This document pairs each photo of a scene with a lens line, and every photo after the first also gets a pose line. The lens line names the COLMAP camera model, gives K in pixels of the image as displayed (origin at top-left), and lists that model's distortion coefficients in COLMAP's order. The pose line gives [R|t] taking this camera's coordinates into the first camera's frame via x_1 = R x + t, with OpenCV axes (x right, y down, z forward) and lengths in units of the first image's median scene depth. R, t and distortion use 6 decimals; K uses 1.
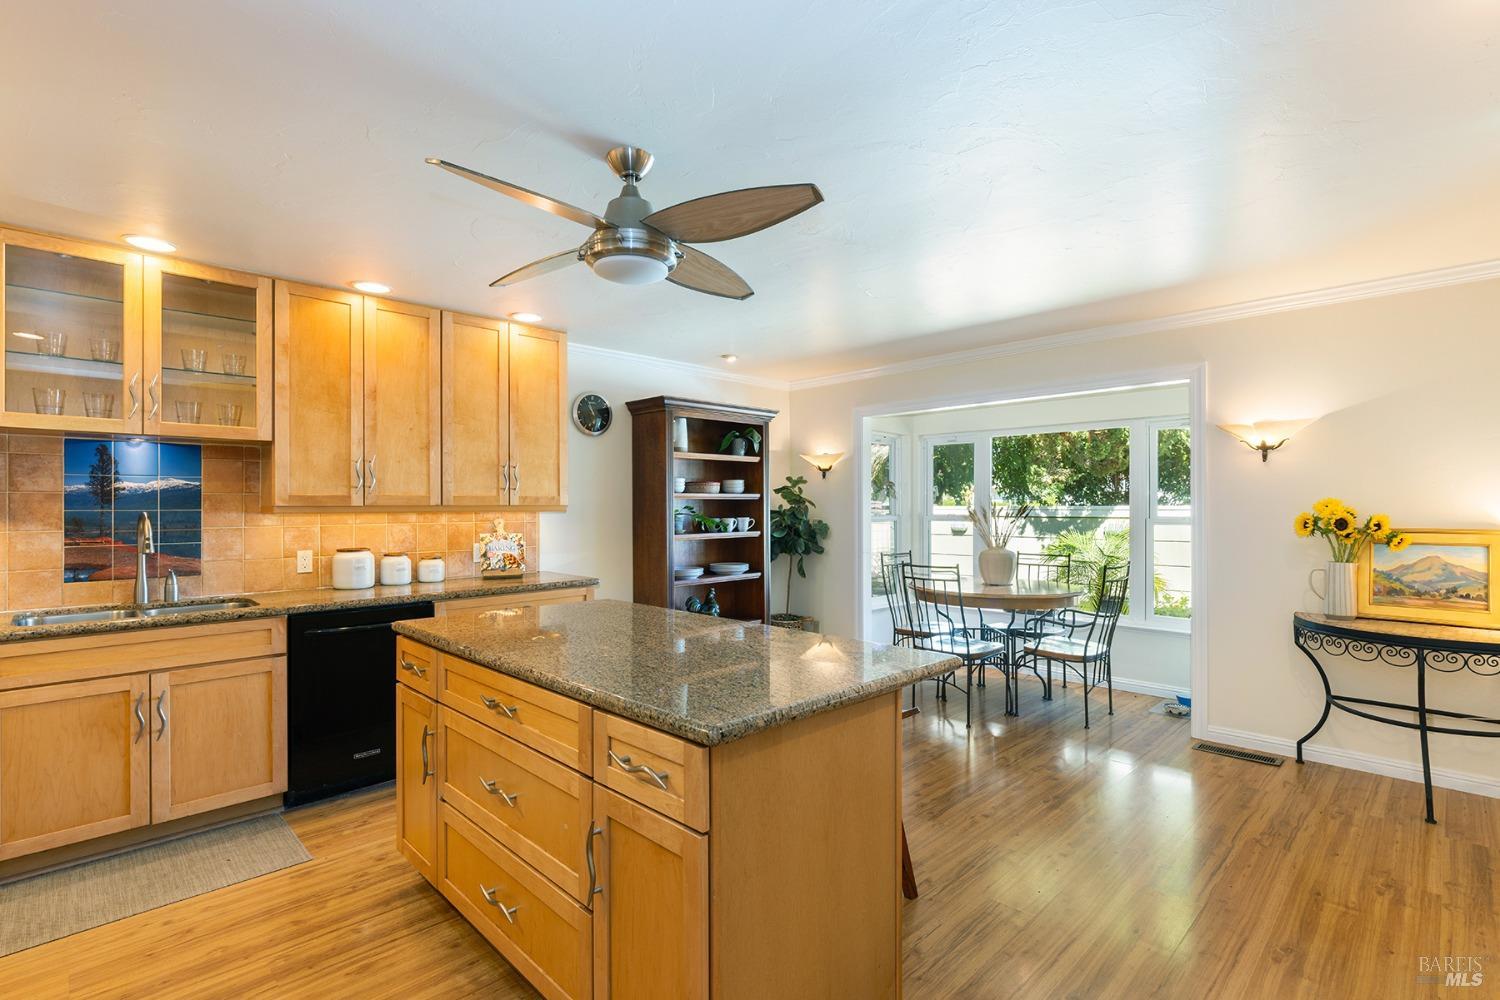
lens RADIAL K [[715.5, 0, 739.3], [0, 715.5, 499.7], [0, 0, 1]] dist [-0.016874, -0.003191]
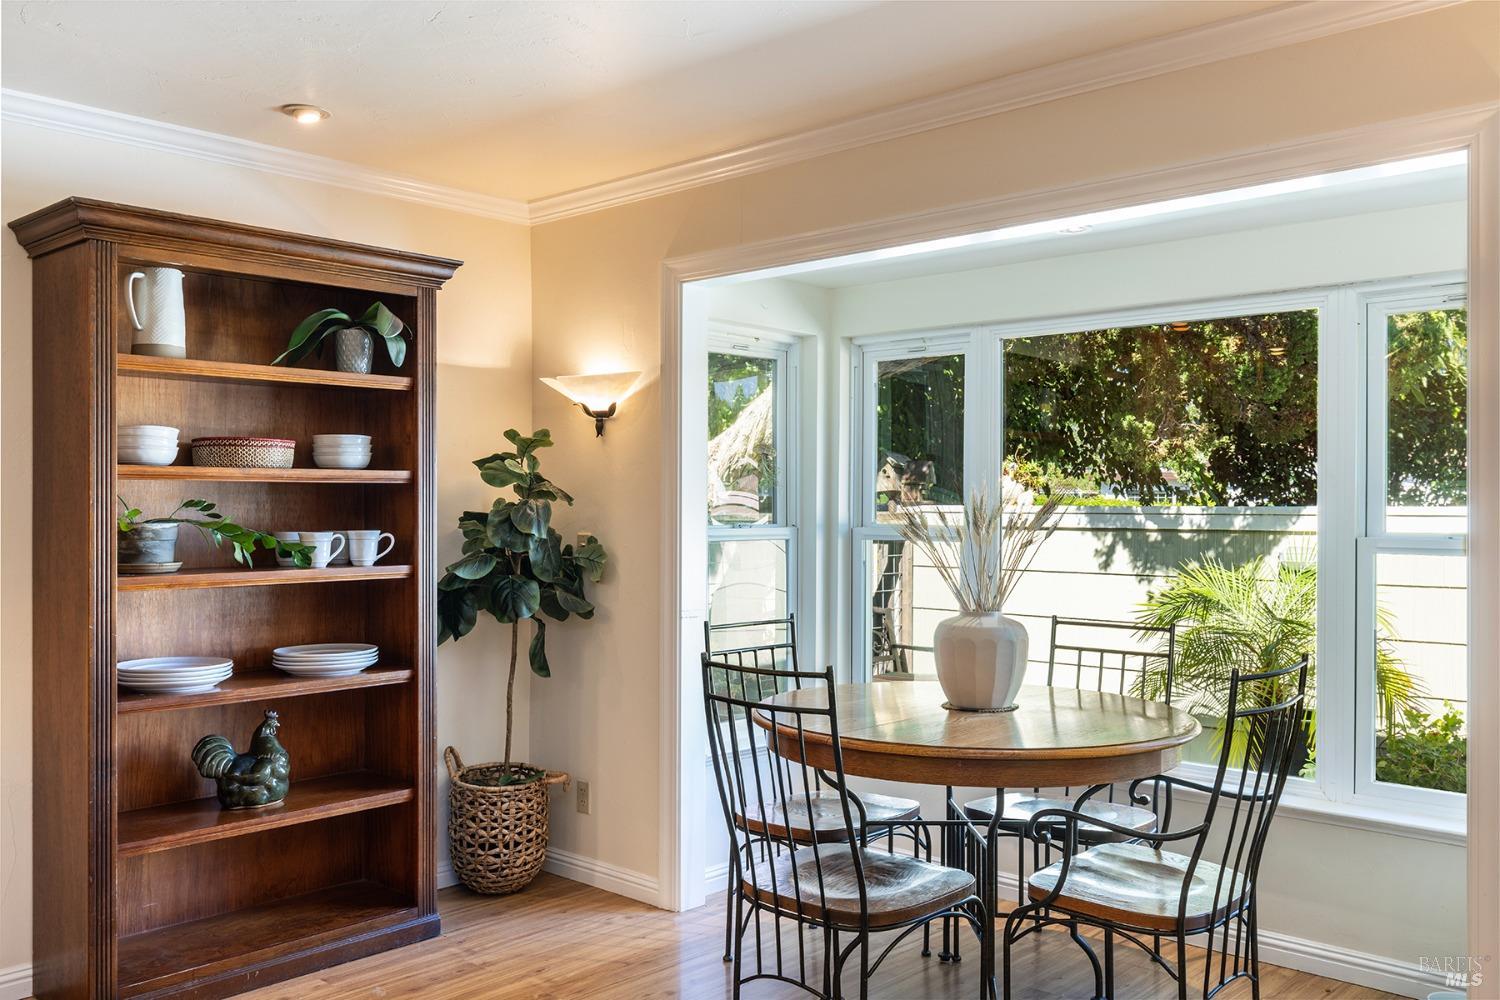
lens RADIAL K [[1288.5, 0, 757.1], [0, 1288.5, 501.9], [0, 0, 1]] dist [-0.011139, 0.005286]
pose [[0.998103, 0.005050, 0.061353, 0.180109], [-0.005375, 0.999972, 0.005131, 0.004619], [-0.061326, -0.005451, 0.998103, 0.283360]]
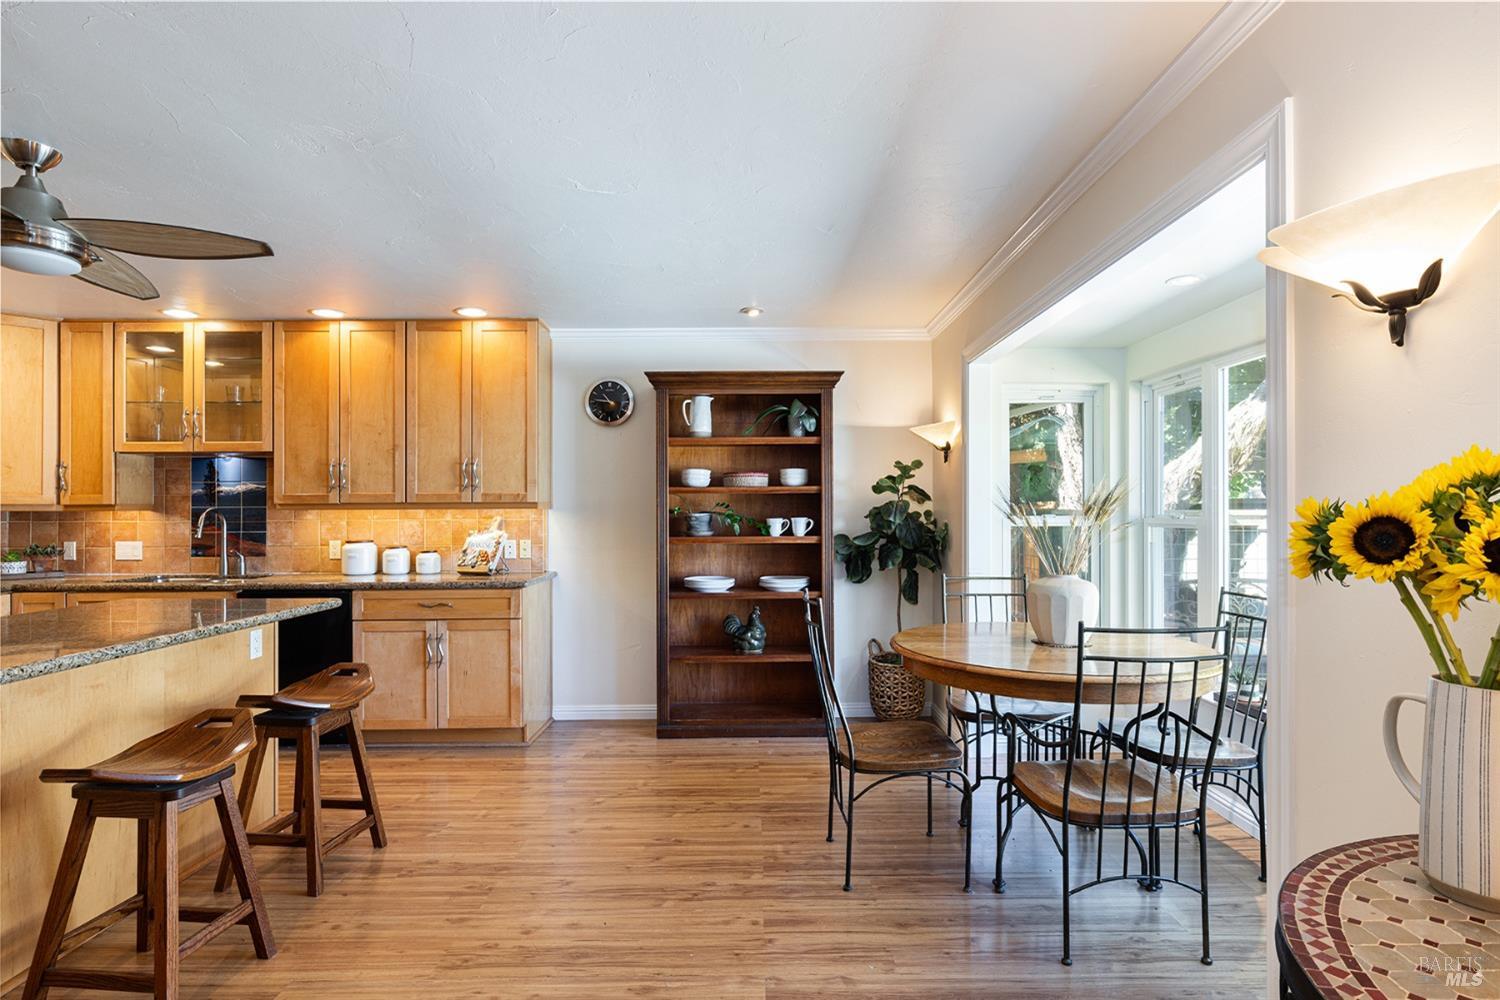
lens RADIAL K [[773.7, 0, 755.7], [0, 773.7, 512.1], [0, 0, 1]] dist [-0.016382, 0.000185]
pose [[0.714493, -0.000948, -0.699642, 0.553871], [0.007527, 0.999952, 0.006331, 0.013657], [0.699602, -0.009789, 0.714466, 0.383863]]
